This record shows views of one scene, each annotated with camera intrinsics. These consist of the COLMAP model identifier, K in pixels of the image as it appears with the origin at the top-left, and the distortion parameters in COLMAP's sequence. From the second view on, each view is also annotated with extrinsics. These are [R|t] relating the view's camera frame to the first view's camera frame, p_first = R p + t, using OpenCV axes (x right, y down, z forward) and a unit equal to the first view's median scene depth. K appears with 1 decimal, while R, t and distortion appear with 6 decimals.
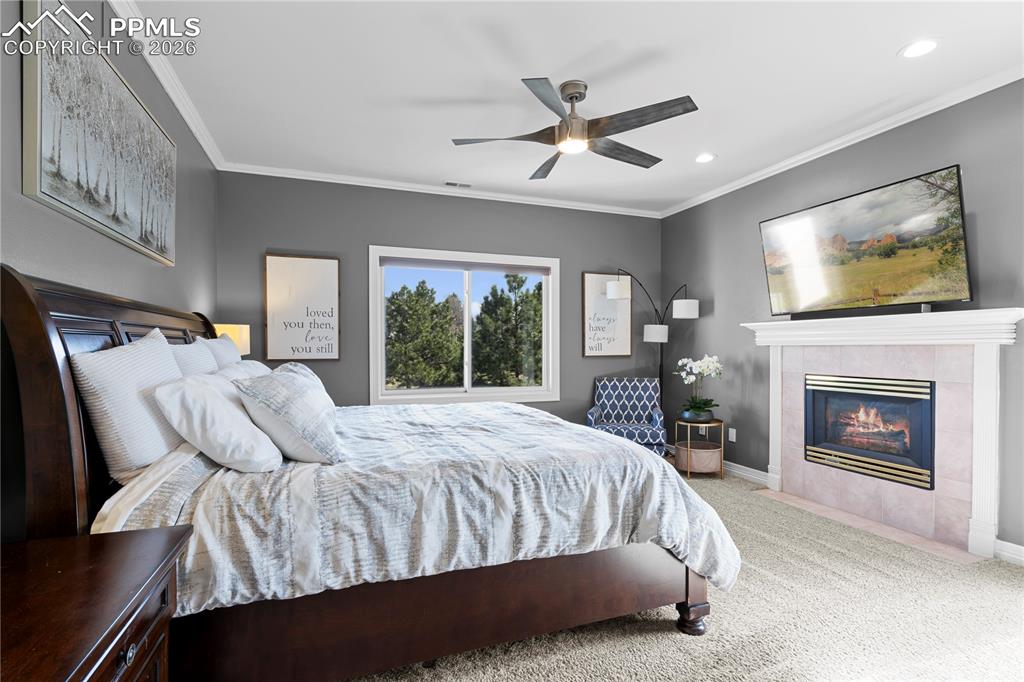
lens RADIAL K [[478.6, 0, 506.9], [0, 478.6, 347.4], [0, 0, 1]] dist [-0.005296, 0.000546]
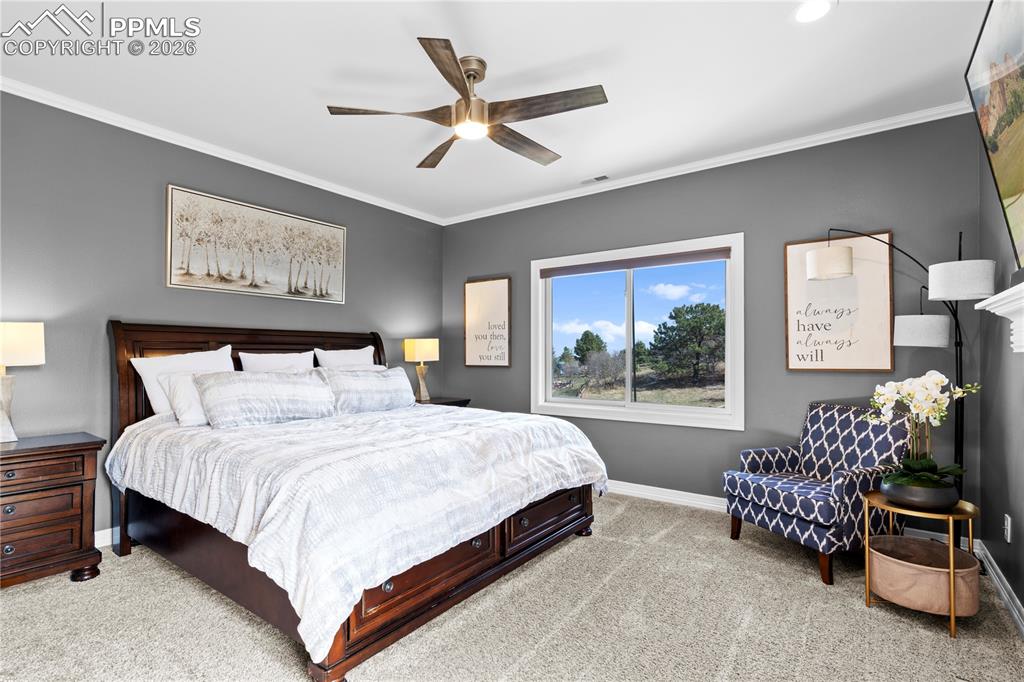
lens RADIAL K [[478.6, 0, 508.8], [0, 478.6, 344.9], [0, 0, 1]] dist [-0.005296, 0.000546]
pose [[0.562854, -0.017953, -0.826361, 0.568773], [-0.000917, 0.999750, -0.022344, -0.000429], [0.826556, 0.013334, 0.562697, 0.352187]]
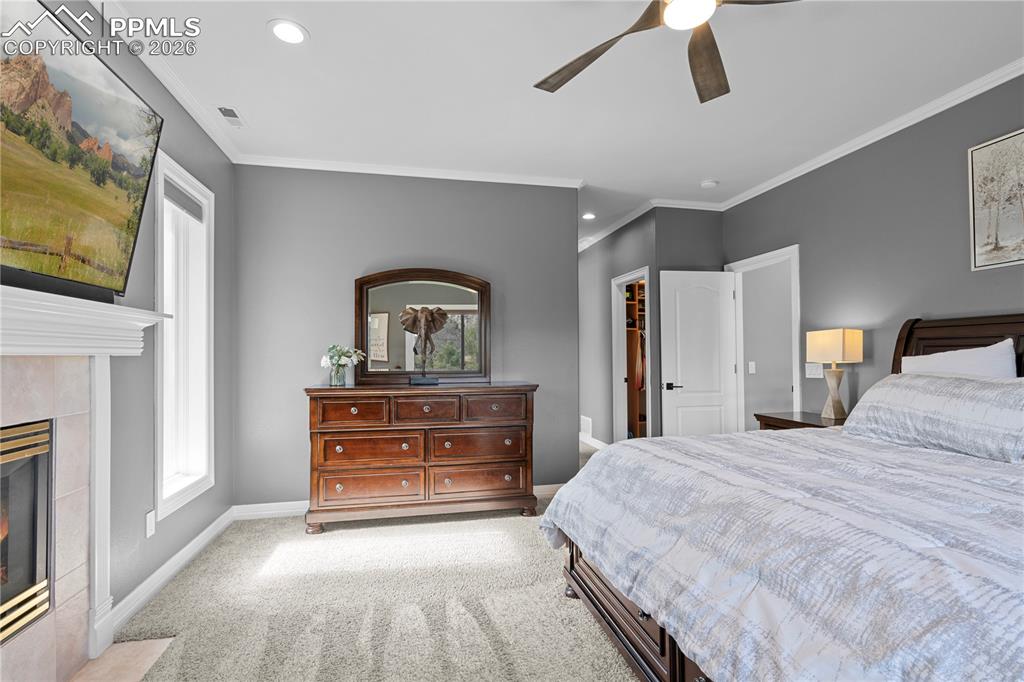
lens RADIAL K [[478.6, 0, 511.1], [0, 478.6, 348.4], [0, 0, 1]] dist [-0.005296, 0.000546]
pose [[-0.991288, 0.007570, 0.131492, 0.174665], [0.004792, 0.999759, -0.021428, 0.002433], [-0.131623, -0.020611, -0.991086, 1.004647]]
